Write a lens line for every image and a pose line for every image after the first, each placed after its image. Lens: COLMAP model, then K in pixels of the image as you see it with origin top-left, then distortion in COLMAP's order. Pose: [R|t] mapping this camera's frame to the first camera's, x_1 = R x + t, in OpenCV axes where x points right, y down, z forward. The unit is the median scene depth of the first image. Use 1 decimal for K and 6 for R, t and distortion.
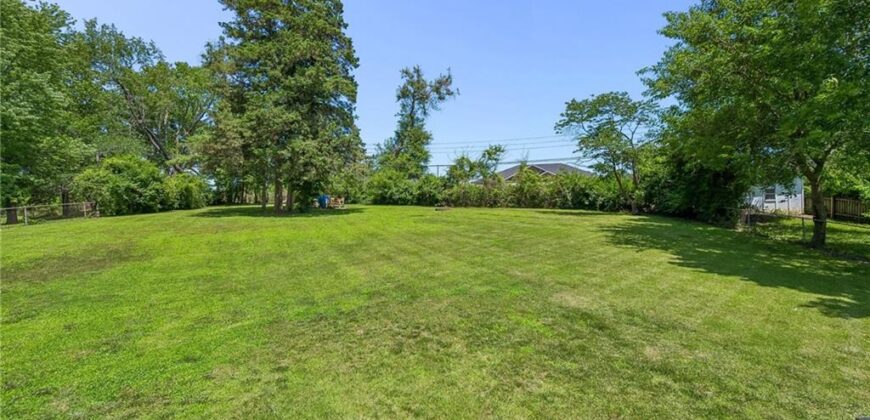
lens RADIAL K [[347.5, 0, 435.0], [0, 347.5, 210.0], [0, 0, 1]] dist [0.003594, 0.000144]
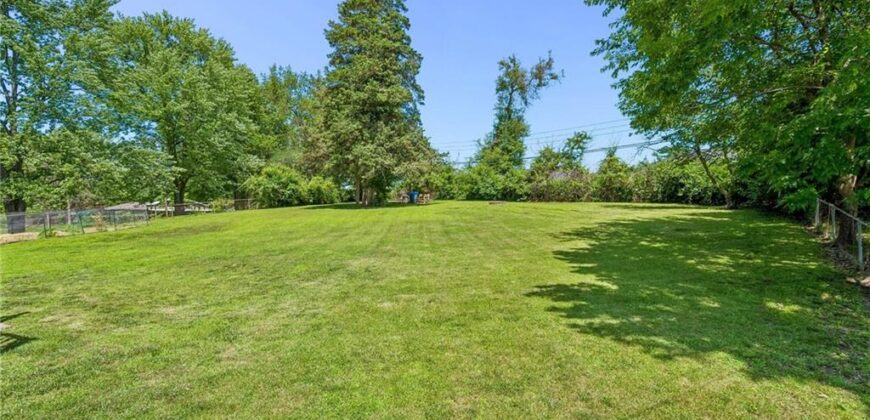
lens RADIAL K [[375.3, 0, 435.1], [0, 375.3, 215.9], [0, 0, 1]] dist [0.000181, 0.000028]
pose [[0.889850, 0.011336, -0.456112, 0.302992], [-0.003291, 0.999825, 0.018428, 0.012994], [0.456241, -0.014897, 0.889732, -0.030086]]
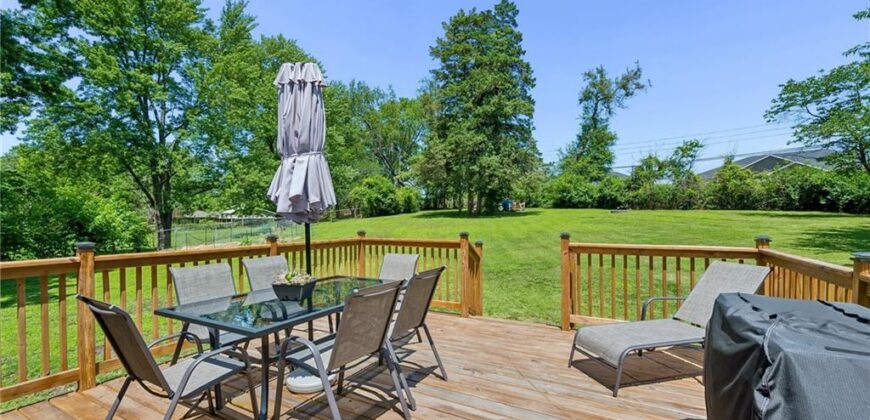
lens RADIAL K [[358.8, 0, 438.1], [0, 358.8, 218.9], [0, 0, 1]] dist [0.000219, 0.000095]
pose [[0.868941, 0.003931, -0.494901, 0.069391], [0.002078, 0.999931, 0.011591, 0.004858], [0.494912, -0.011100, 0.868872, -0.143792]]
